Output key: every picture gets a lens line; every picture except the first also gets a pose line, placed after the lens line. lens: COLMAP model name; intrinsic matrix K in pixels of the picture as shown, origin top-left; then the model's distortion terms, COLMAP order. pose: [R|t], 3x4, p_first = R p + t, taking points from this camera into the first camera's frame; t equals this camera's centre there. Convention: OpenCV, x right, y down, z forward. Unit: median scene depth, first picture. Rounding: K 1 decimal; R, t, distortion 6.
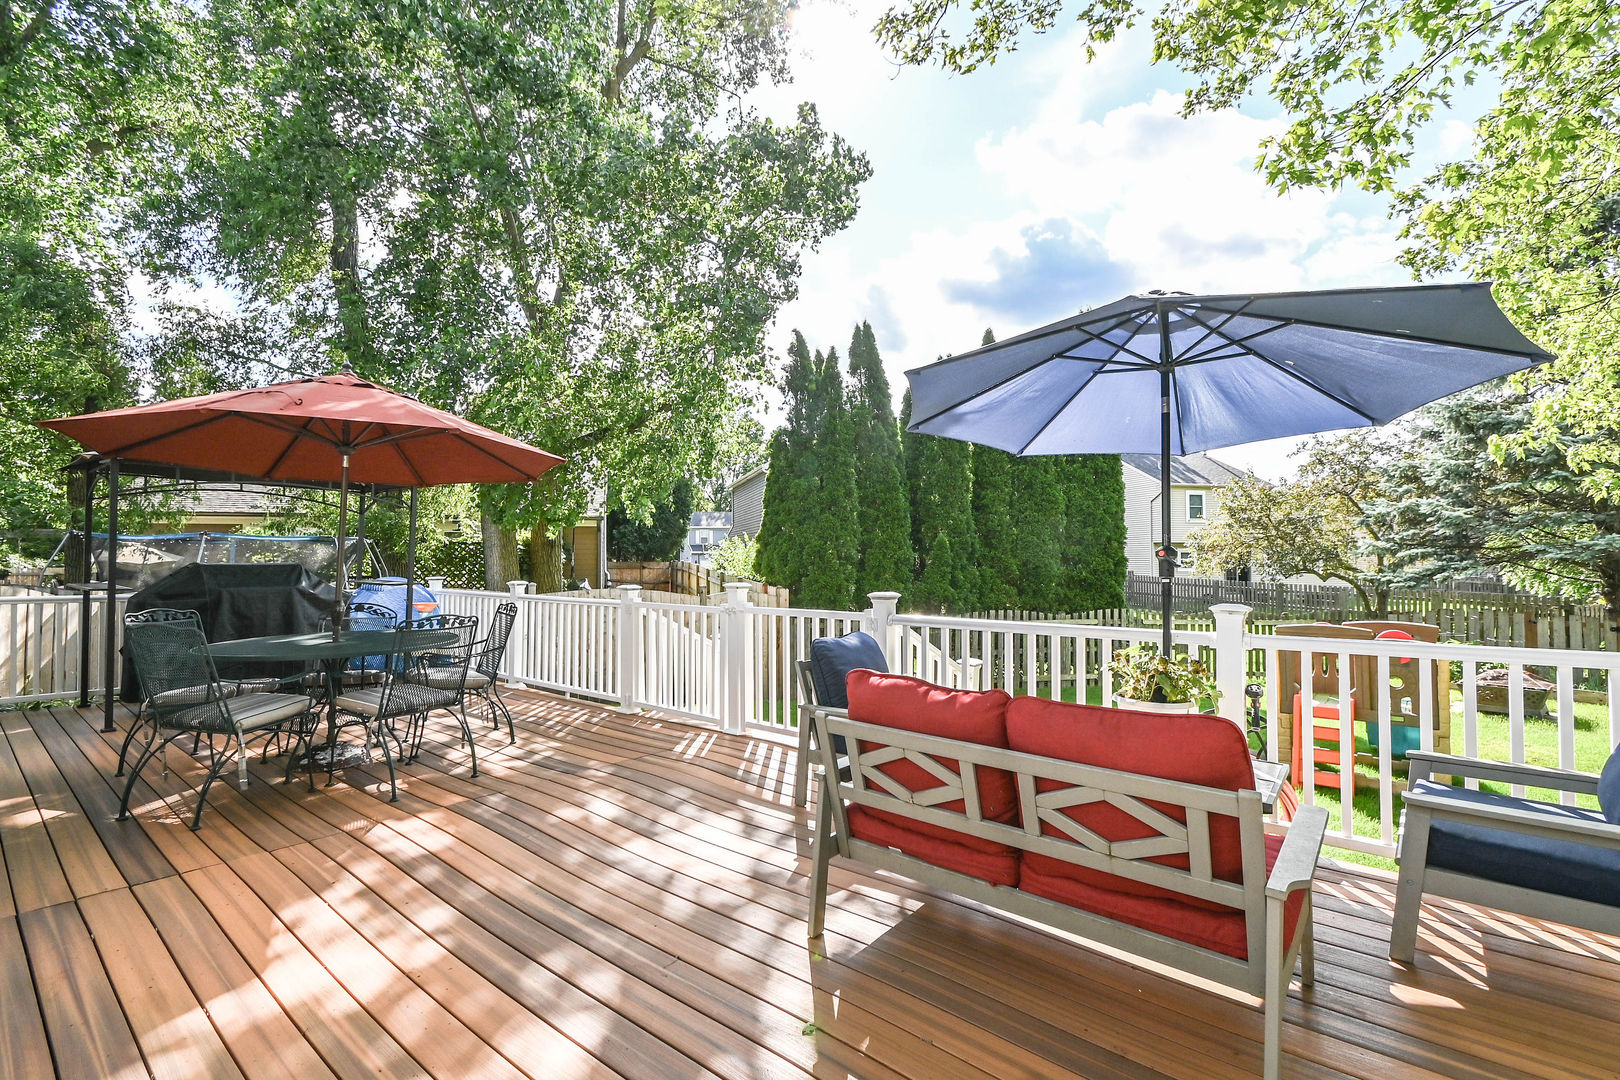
lens RADIAL K [[719.5, 0, 810.3], [0, 719.5, 546.1], [0, 0, 1]] dist [0.011673, -0.004538]
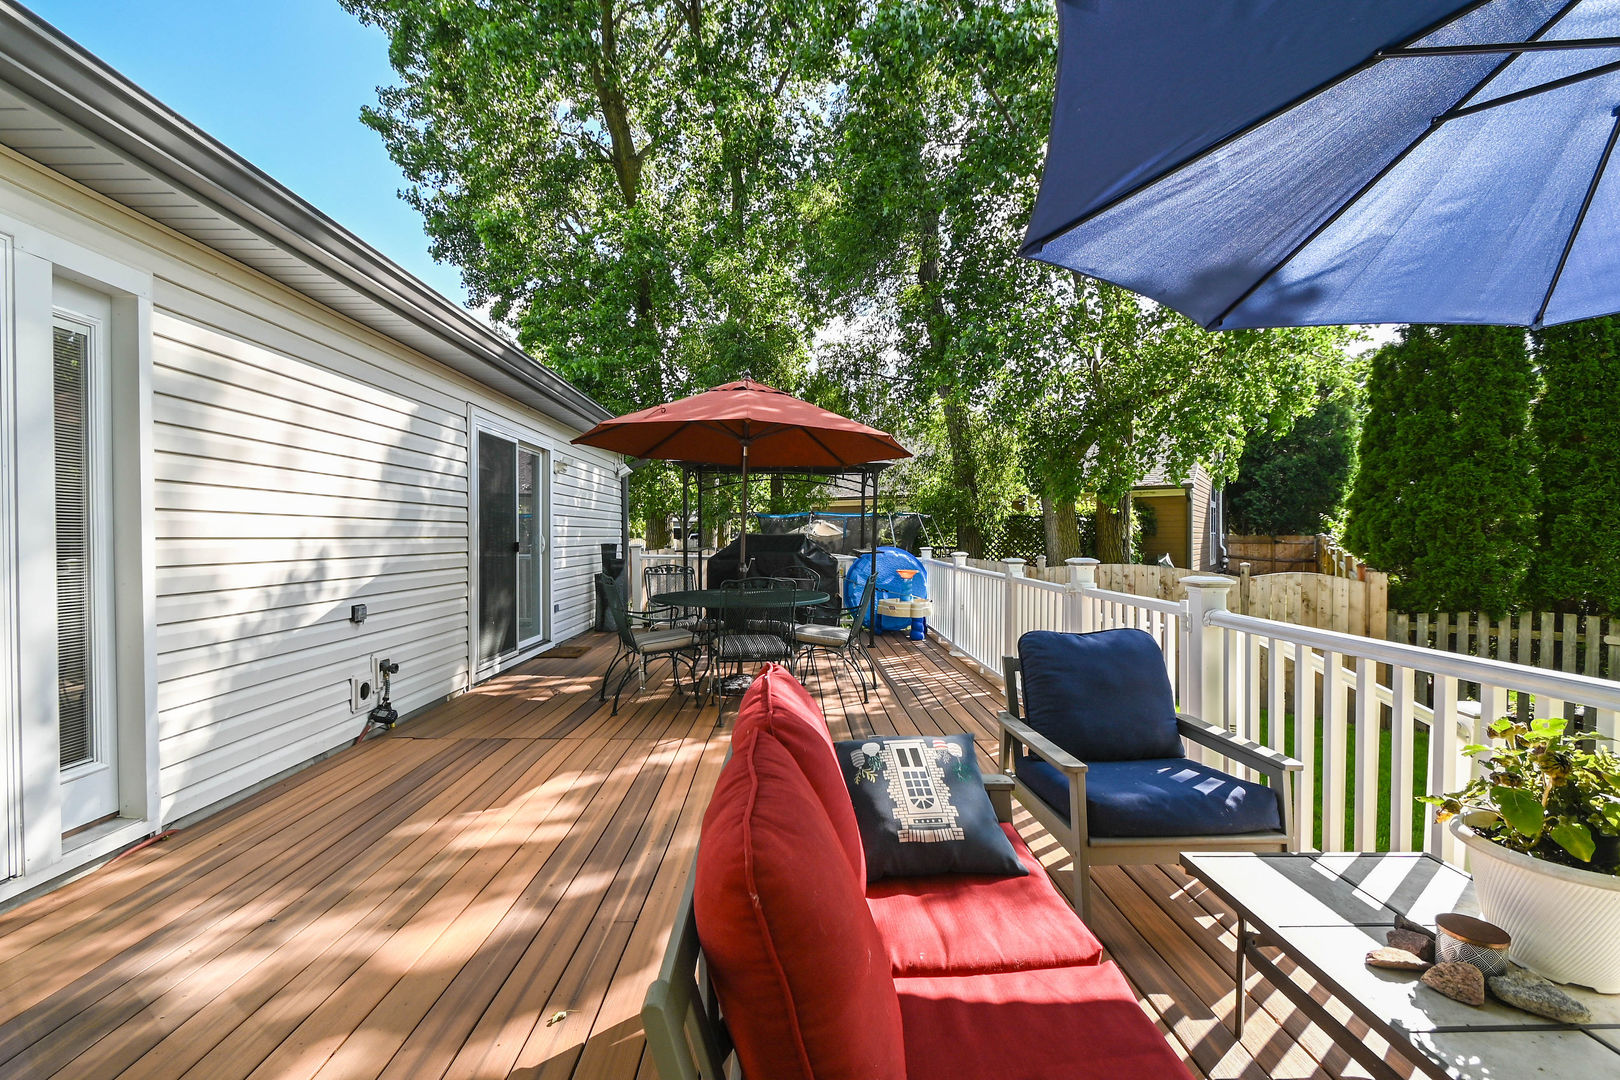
lens RADIAL K [[719.5, 0, 803.1], [0, 719.5, 545.7], [0, 0, 1]] dist [0.011673, -0.004538]
pose [[0.643892, 0.014839, -0.764972, 0.142481], [0.012897, 0.999459, 0.030243, 0.003490], [0.765007, -0.029339, 0.643353, 0.106838]]
